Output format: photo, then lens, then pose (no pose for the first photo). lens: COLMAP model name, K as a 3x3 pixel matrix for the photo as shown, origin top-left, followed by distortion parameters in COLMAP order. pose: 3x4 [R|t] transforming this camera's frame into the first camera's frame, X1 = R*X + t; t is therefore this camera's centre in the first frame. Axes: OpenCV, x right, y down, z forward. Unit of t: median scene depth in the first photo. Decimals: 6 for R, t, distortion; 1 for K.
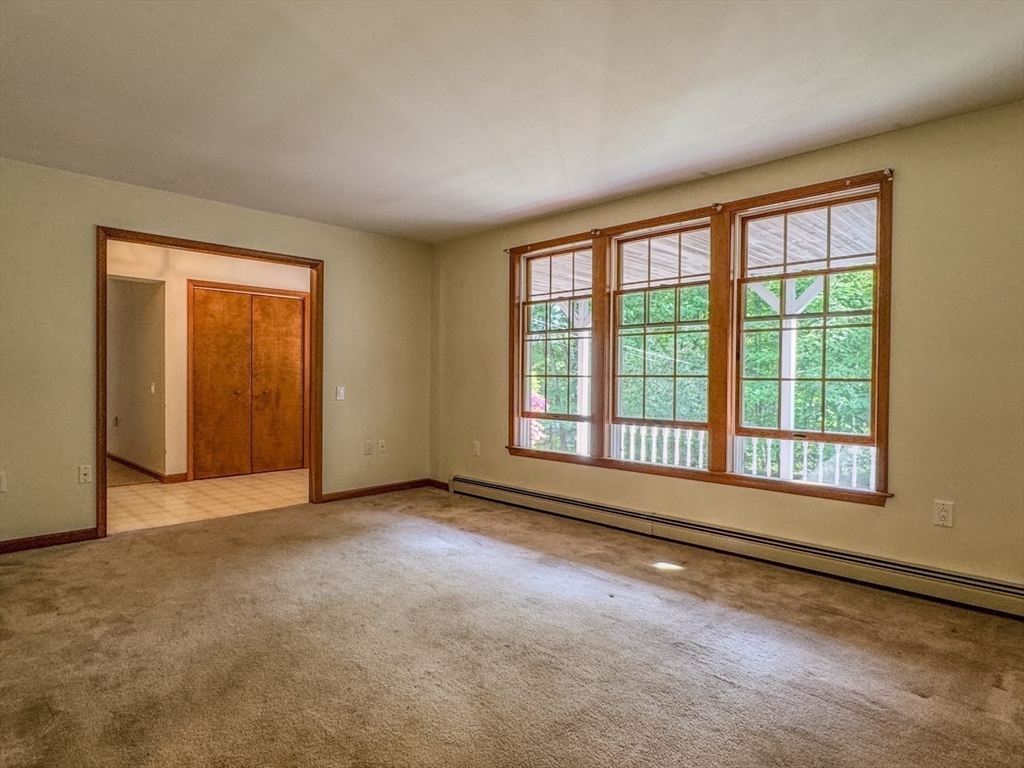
lens RADIAL K [[587.6, 0, 514.0], [0, 587.6, 381.9], [0, 0, 1]] dist [0.003487, -0.000935]
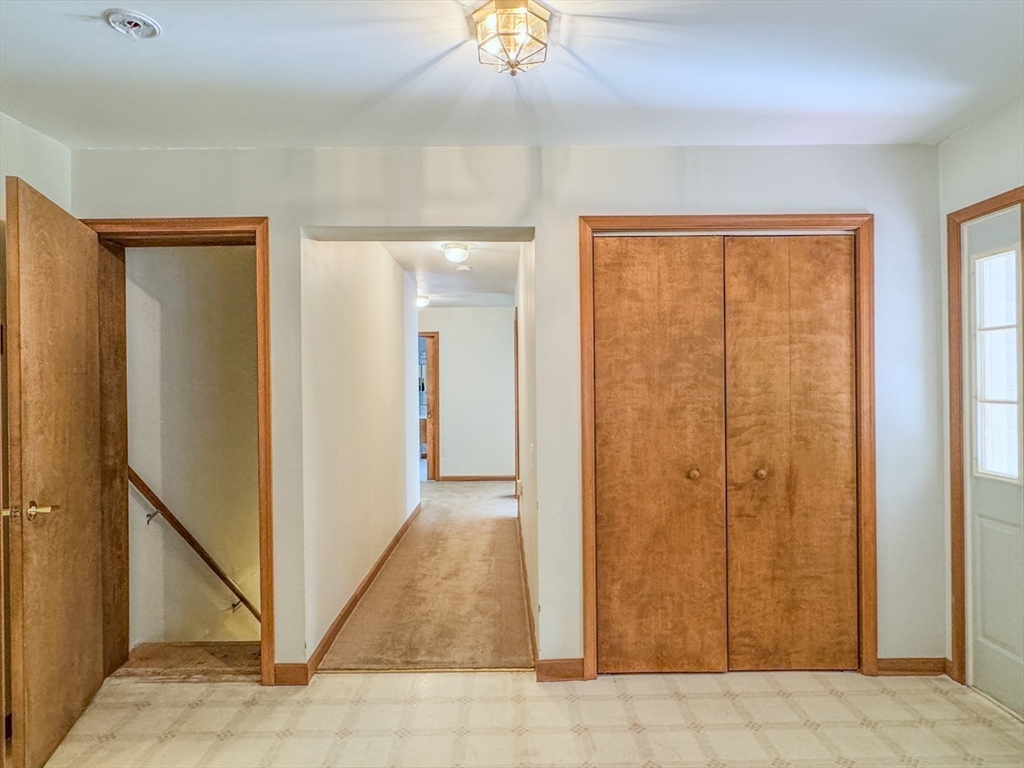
lens RADIAL K [[587.6, 0, 515.1], [0, 587.6, 381.7], [0, 0, 1]] dist [0.003487, -0.000935]
pose [[0.696870, -0.013818, -0.717064, -0.254961], [0.009014, 0.999904, -0.010509, -0.044026], [0.717141, 0.000860, 0.696928, 0.611265]]
